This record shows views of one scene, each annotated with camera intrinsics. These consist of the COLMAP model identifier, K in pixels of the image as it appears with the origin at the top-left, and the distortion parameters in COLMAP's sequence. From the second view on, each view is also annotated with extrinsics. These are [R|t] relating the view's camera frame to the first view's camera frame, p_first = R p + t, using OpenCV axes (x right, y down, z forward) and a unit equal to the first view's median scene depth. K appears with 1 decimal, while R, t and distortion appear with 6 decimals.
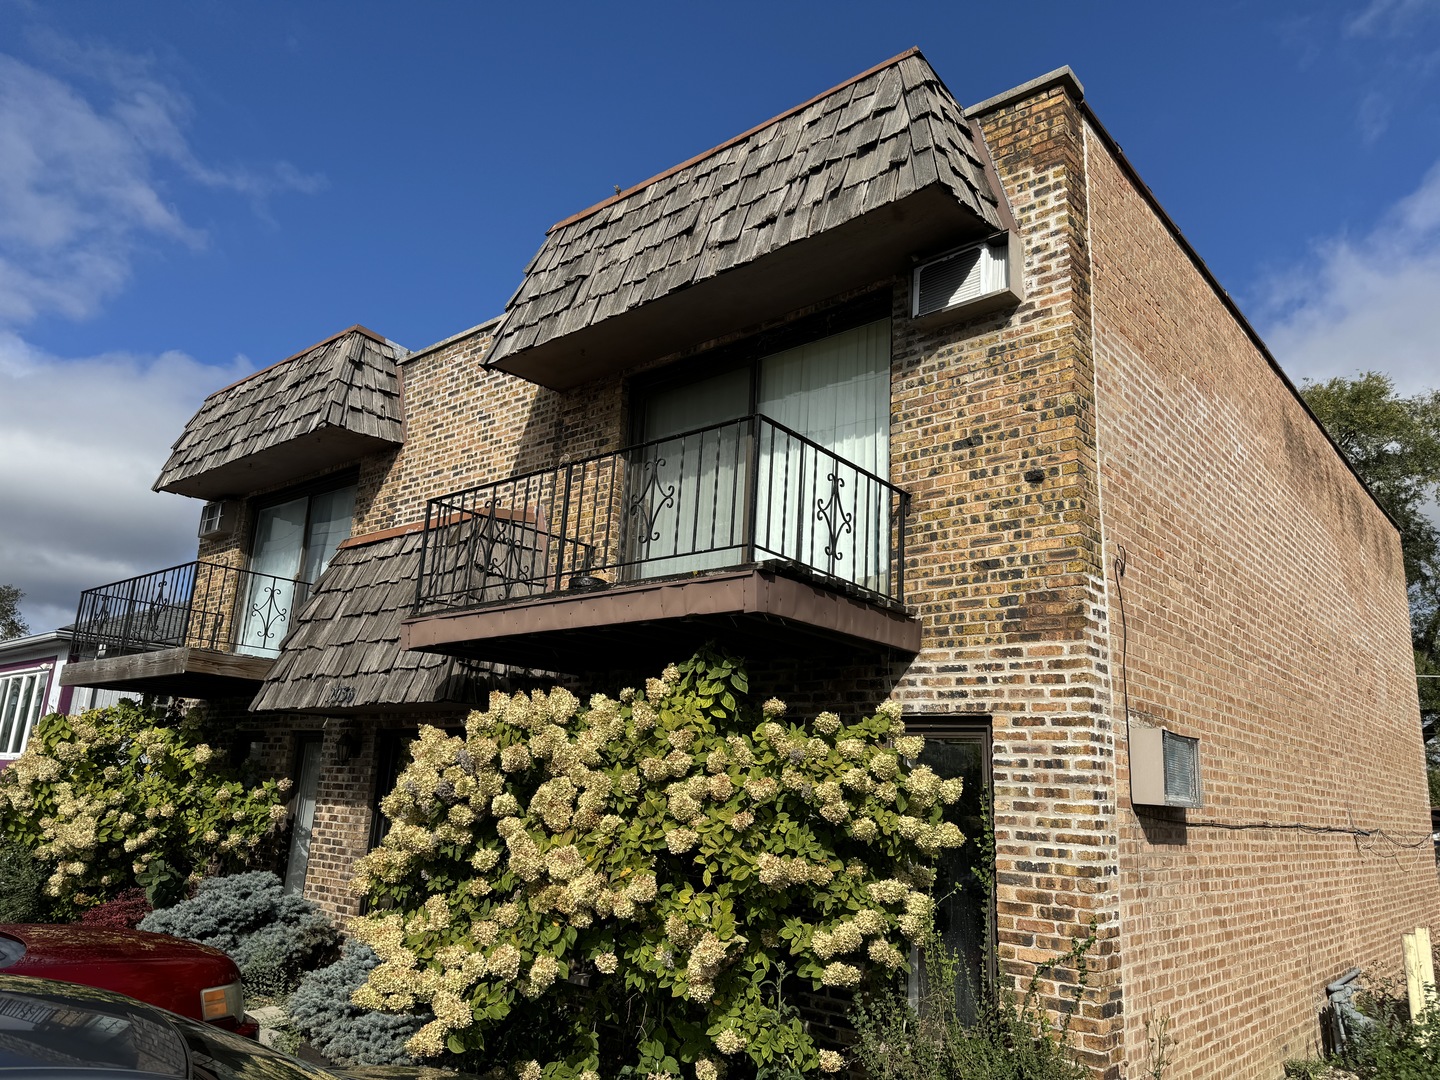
lens RADIAL K [[997.4, 0, 722.1], [0, 997.4, 543.8], [0, 0, 1]] dist [0.187222, -0.355391]
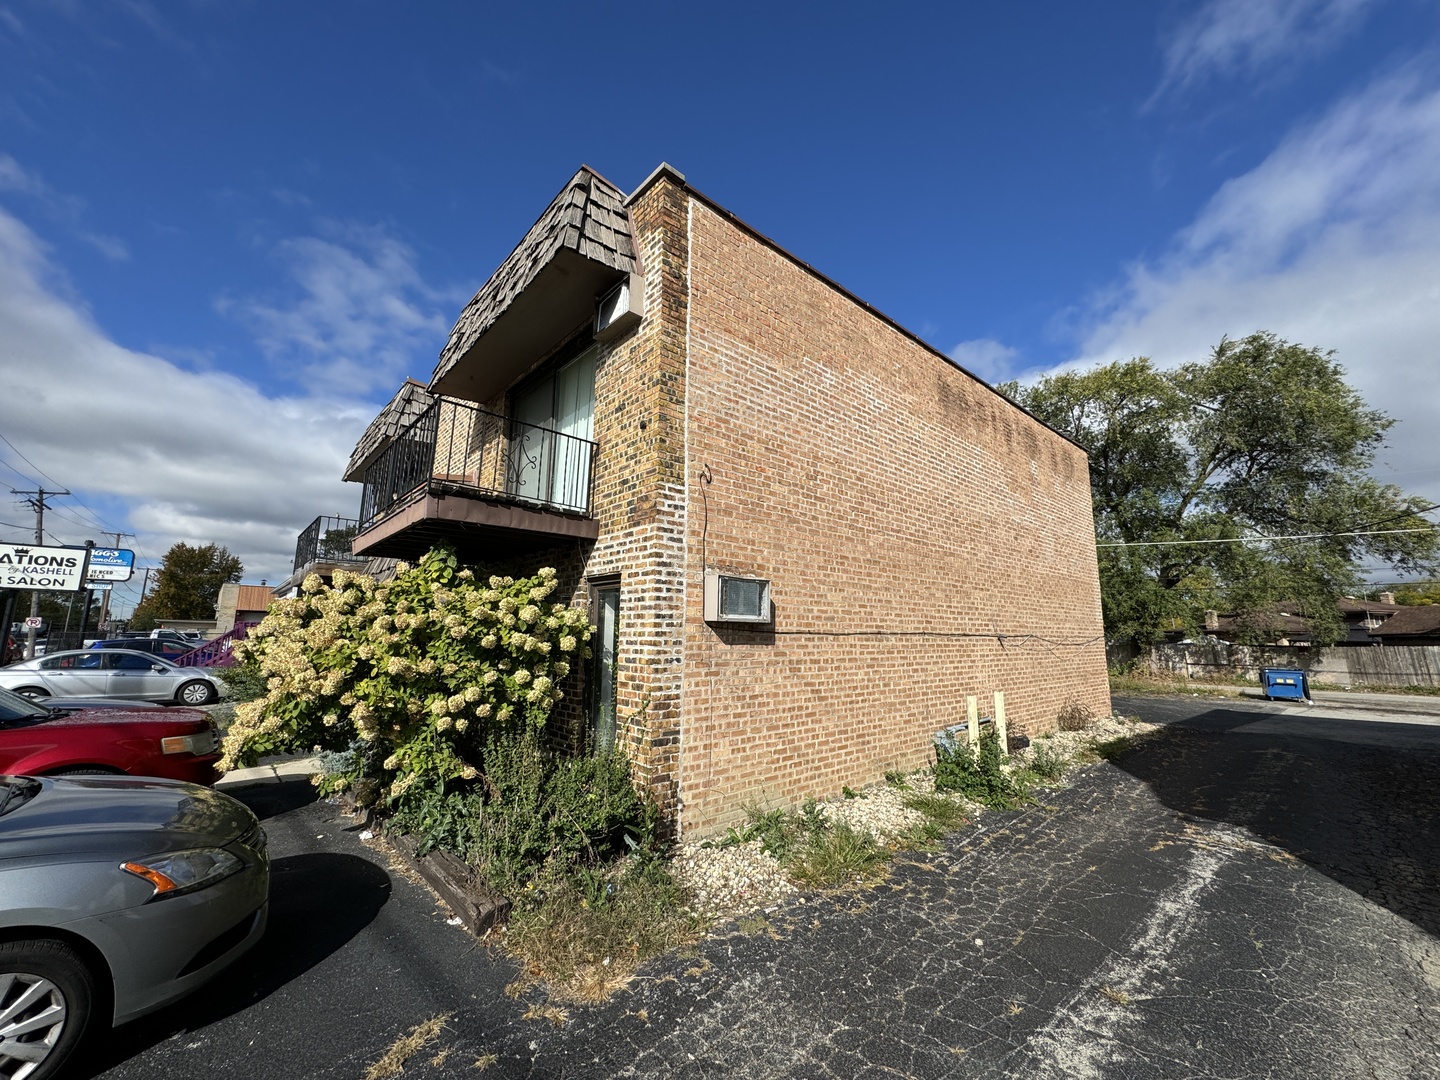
lens RADIAL K [[567.1, 0, 730.9], [0, 567.1, 538.7], [0, 0, 1]] dist [0.000289, 0.000141]
pose [[0.990055, -0.060511, -0.127002, 0.522668], [0.069586, 0.995236, 0.068281, 0.058700], [0.122266, -0.076439, 0.989549, 0.102891]]
